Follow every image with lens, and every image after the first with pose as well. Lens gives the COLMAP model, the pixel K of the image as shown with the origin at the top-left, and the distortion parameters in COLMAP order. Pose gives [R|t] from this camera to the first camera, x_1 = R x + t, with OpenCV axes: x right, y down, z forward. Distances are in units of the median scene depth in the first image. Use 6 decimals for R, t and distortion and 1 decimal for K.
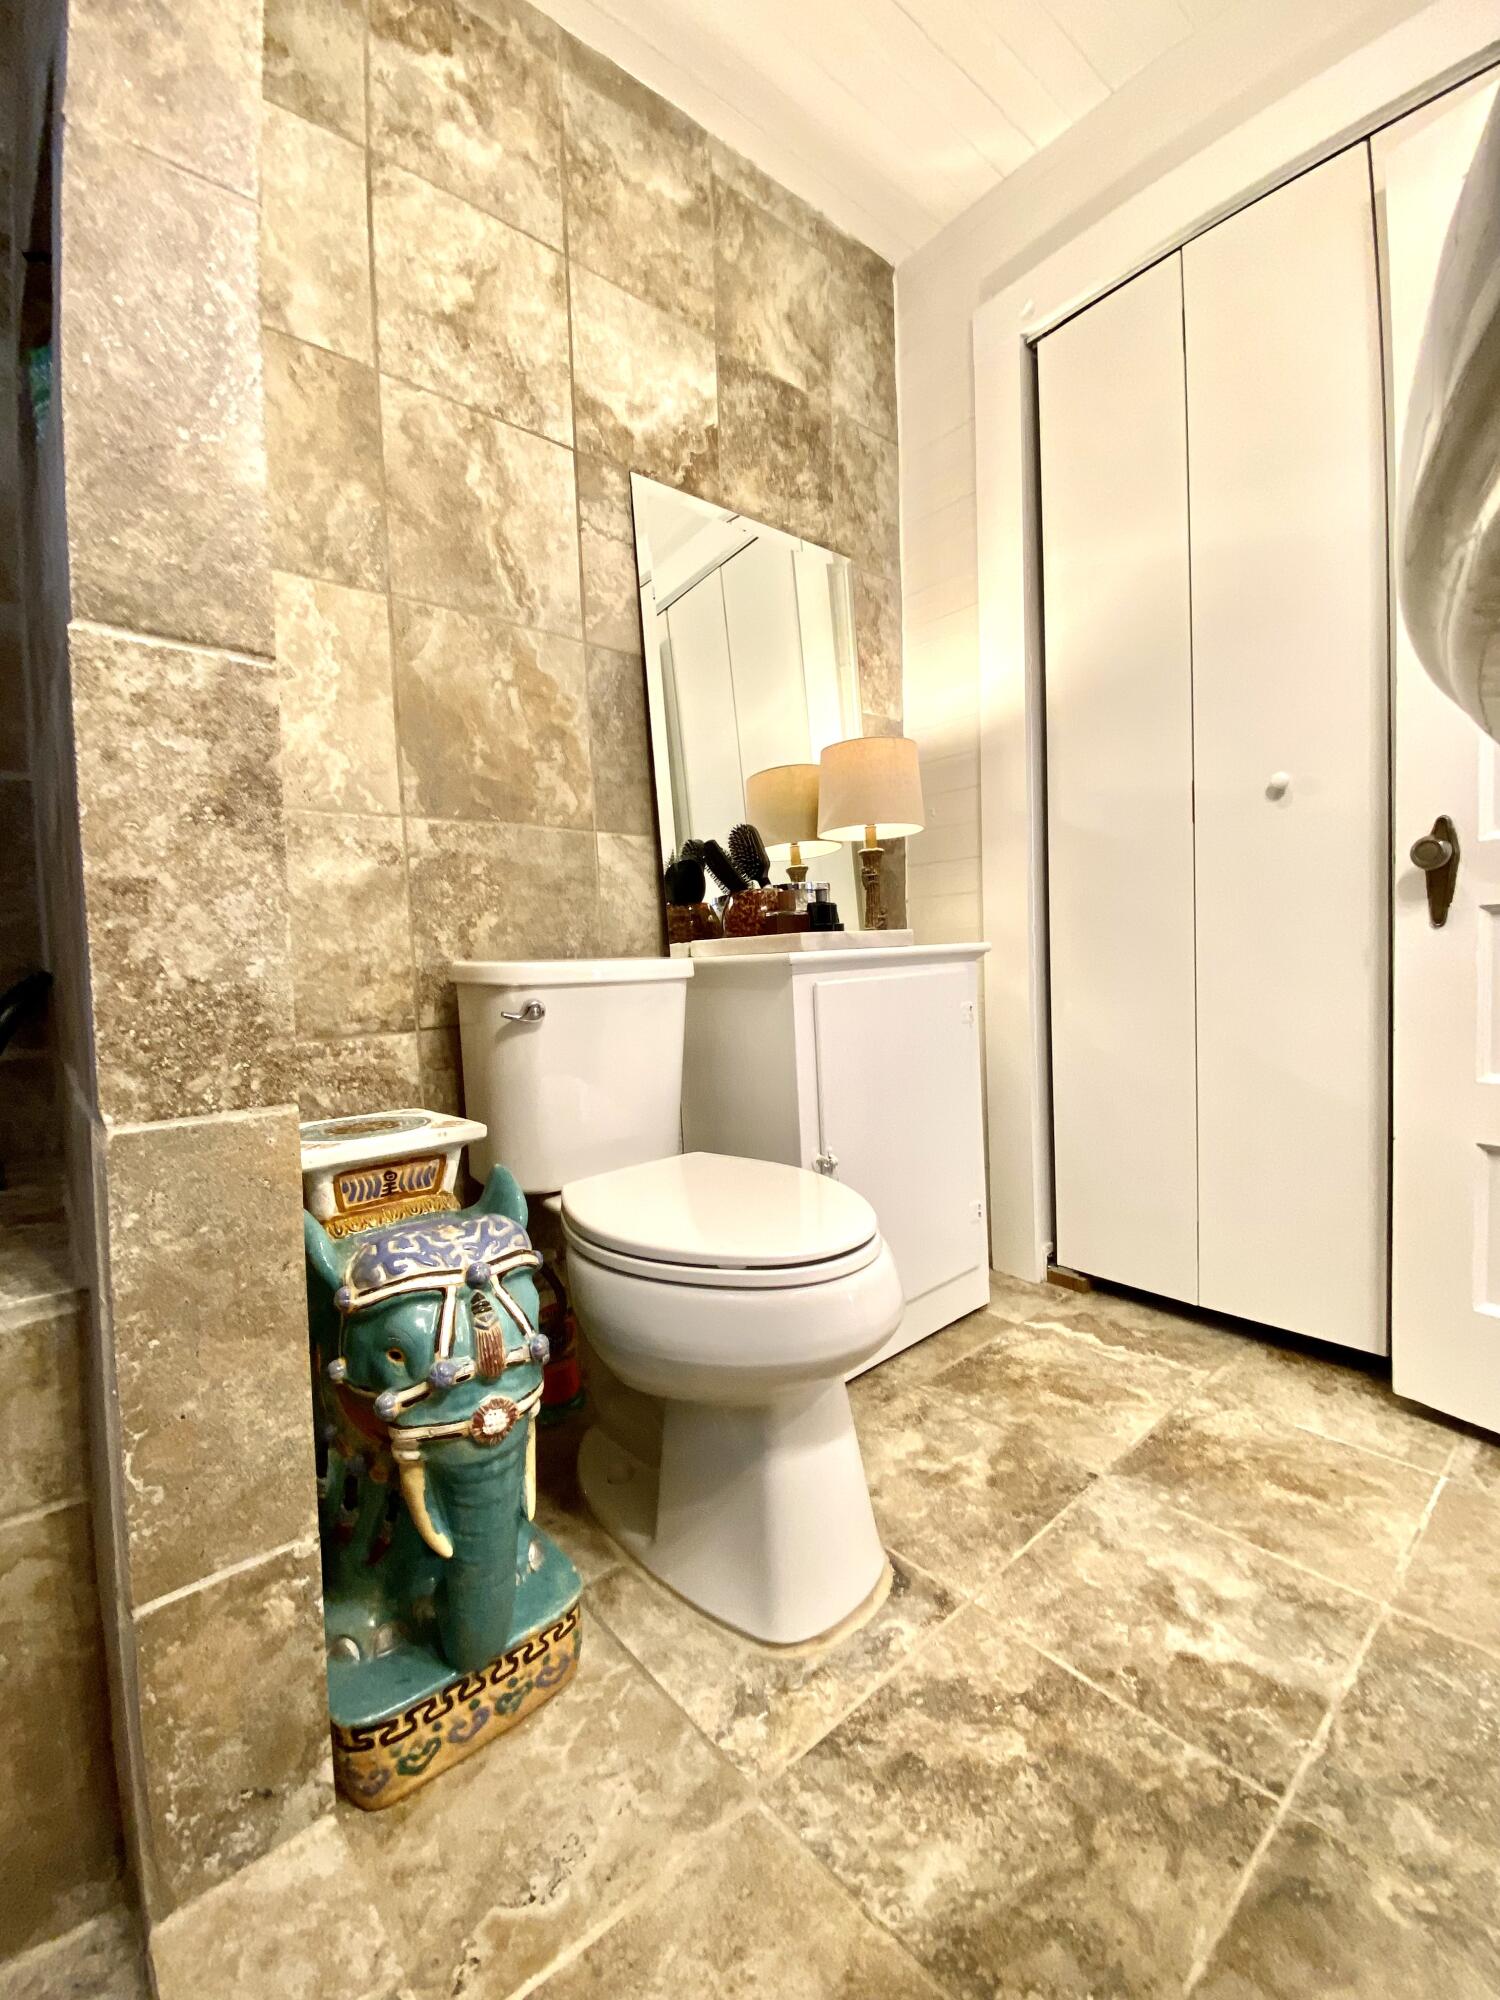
lens RADIAL K [[817.3, 0, 750.0], [0, 817.3, 1000.0], [0, 0, 1]] dist [0.010606, -0.018207]
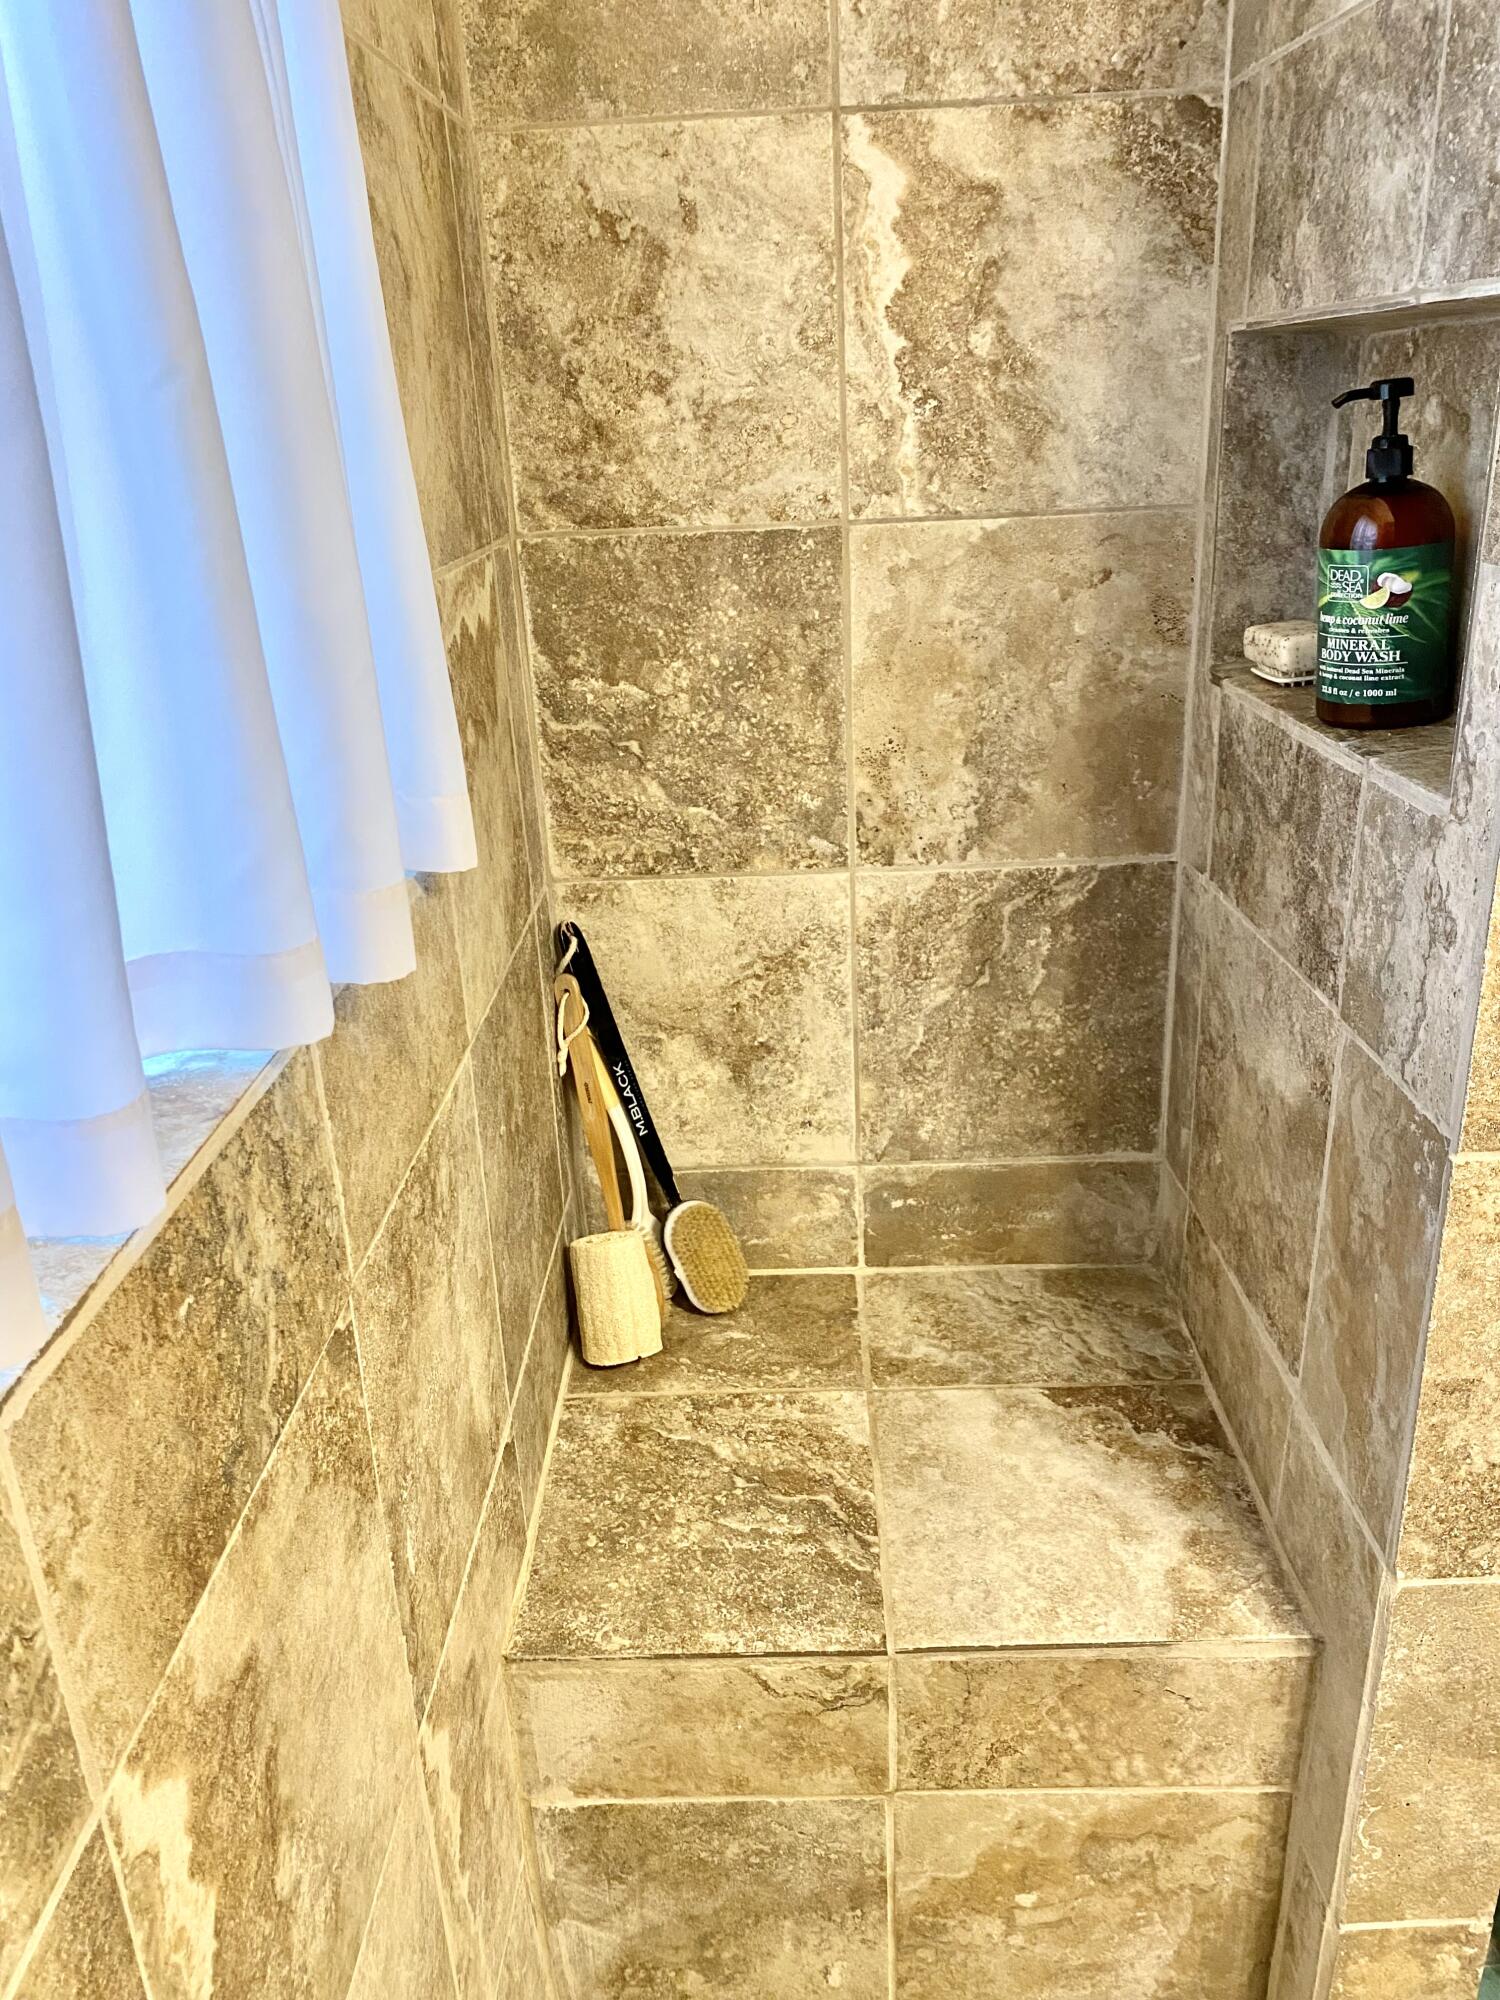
lens RADIAL K [[1514.7, 0, 750.0], [0, 1514.7, 1000.0], [0, 0, 1]] dist [0.003363, 0.001825]
pose [[0.740389, 0.246033, -0.625533, -0.356328], [-0.014637, 0.936286, 0.350933, -1.173051], [0.672019, -0.250672, 0.696817, -0.705395]]
